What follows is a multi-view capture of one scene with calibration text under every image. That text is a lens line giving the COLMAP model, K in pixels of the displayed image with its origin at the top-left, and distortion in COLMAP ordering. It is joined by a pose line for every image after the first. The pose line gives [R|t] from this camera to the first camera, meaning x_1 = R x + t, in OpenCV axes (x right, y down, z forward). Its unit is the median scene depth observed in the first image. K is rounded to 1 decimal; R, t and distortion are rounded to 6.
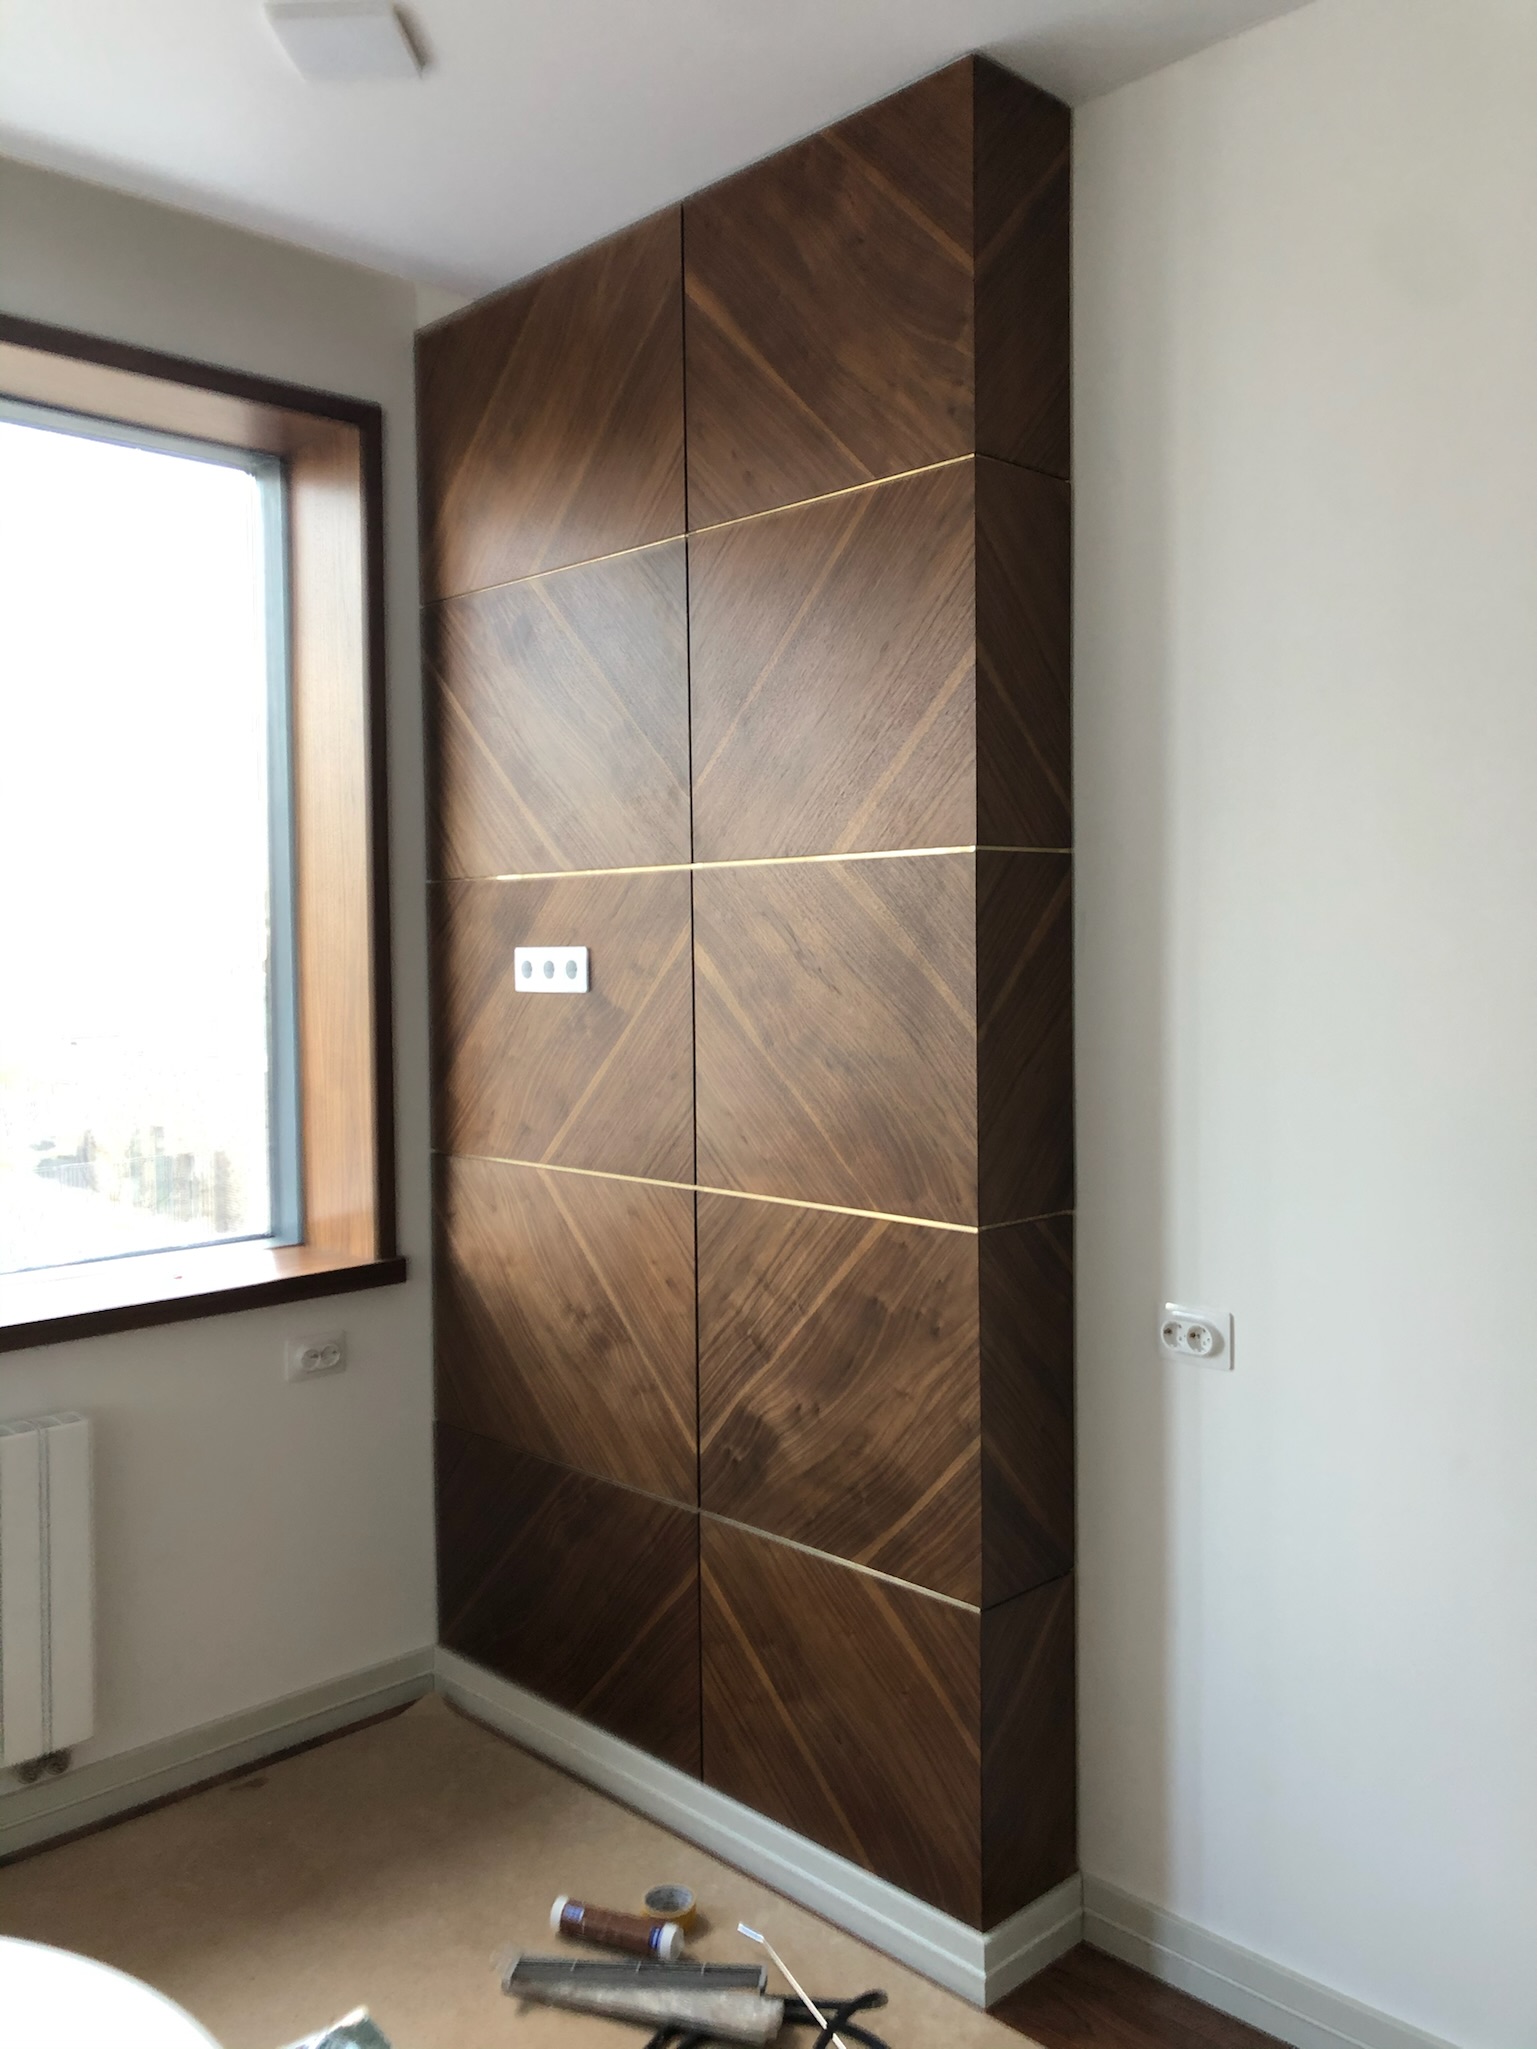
lens RADIAL K [[1661.8, 0, 773.1], [0, 1661.8, 1022.0], [0, 0, 1]] dist [-0.003304, -0.012377]
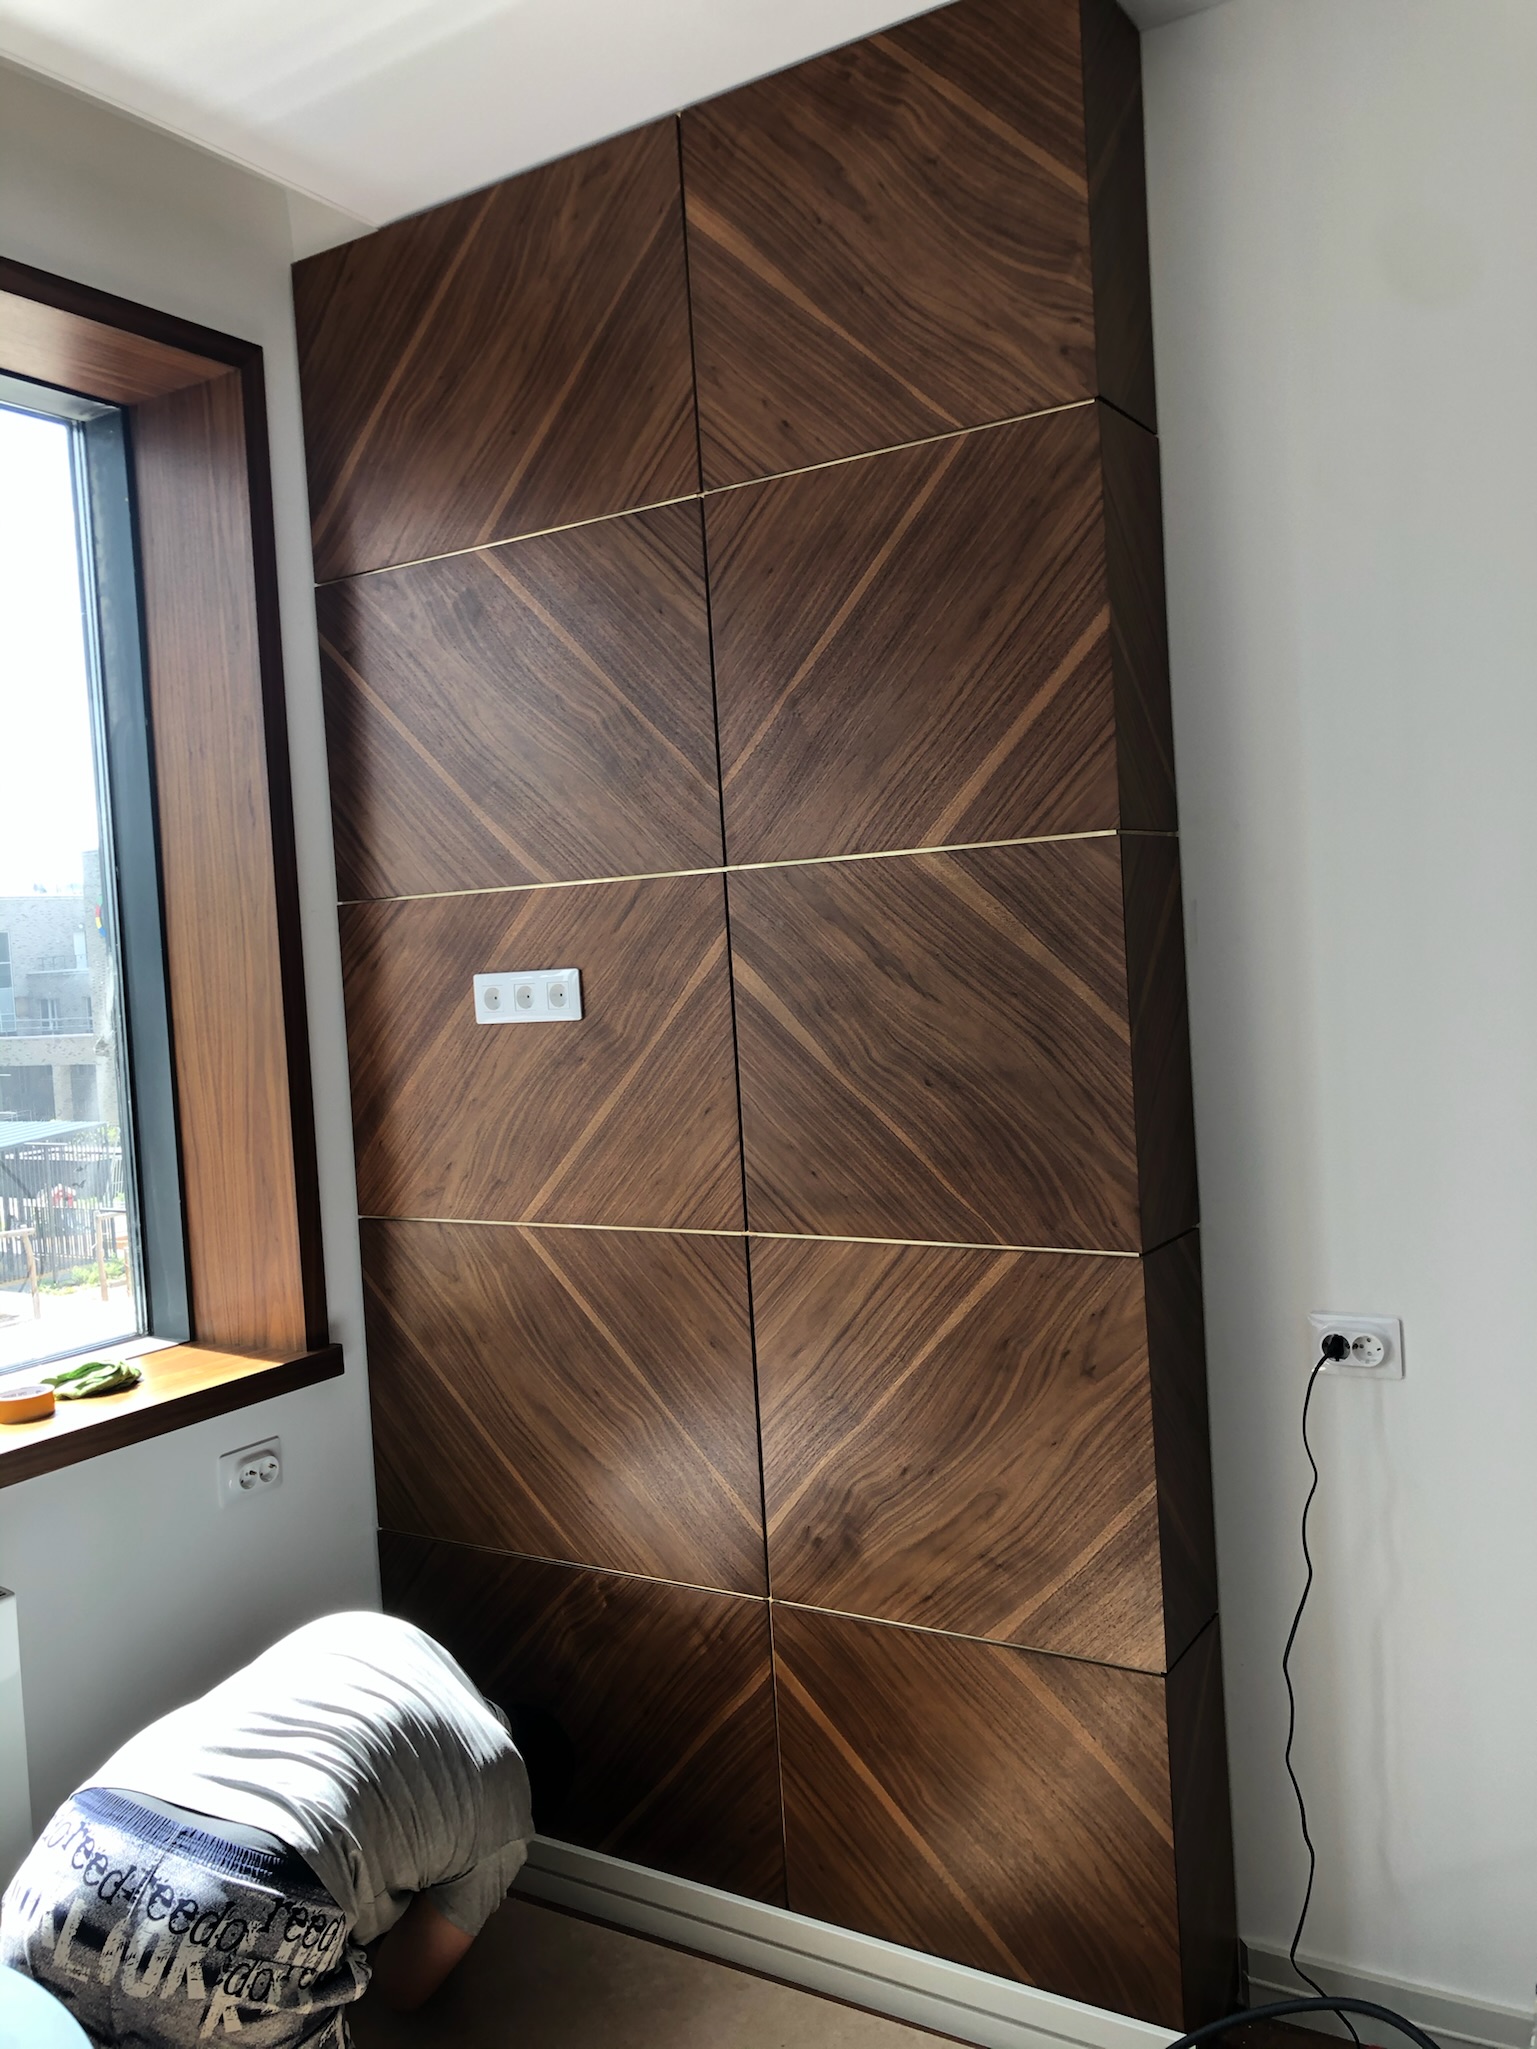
lens RADIAL K [[1661.8, 0, 762.3], [0, 1661.8, 1017.2], [0, 0, 1]] dist [-0.003304, -0.012377]
pose [[0.971655, -0.059638, 0.228756, -0.242777], [0.062198, 0.998056, -0.003989, -0.011172], [-0.228074, 0.018104, 0.973476, 0.145202]]
